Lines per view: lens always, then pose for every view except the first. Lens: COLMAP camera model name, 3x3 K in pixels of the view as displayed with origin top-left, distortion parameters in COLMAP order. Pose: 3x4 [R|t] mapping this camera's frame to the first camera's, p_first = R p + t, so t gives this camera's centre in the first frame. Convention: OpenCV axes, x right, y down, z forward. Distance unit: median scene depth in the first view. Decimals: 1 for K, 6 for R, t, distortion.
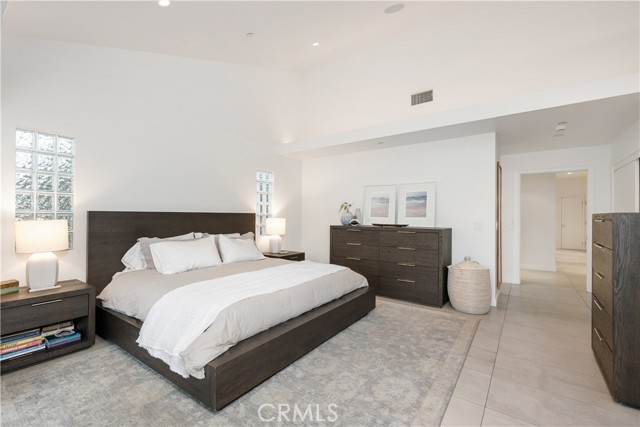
lens RADIAL K [[287.4, 0, 319.4], [0, 287.4, 213.1], [0, 0, 1]] dist [-0.001126, -0.000091]
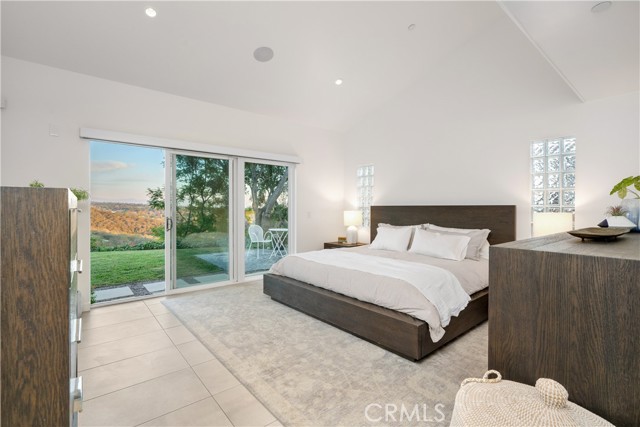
lens RADIAL K [[300.8, 0, 319.9], [0, 300.8, 211.9], [0, 0, 1]] dist [-0.000517, -0.000018]
pose [[-0.253155, 0.006611, -0.967403, 1.025659], [0.004484, 0.999974, 0.005660, 0.018994], [0.967415, -0.002905, -0.253178, 1.152029]]
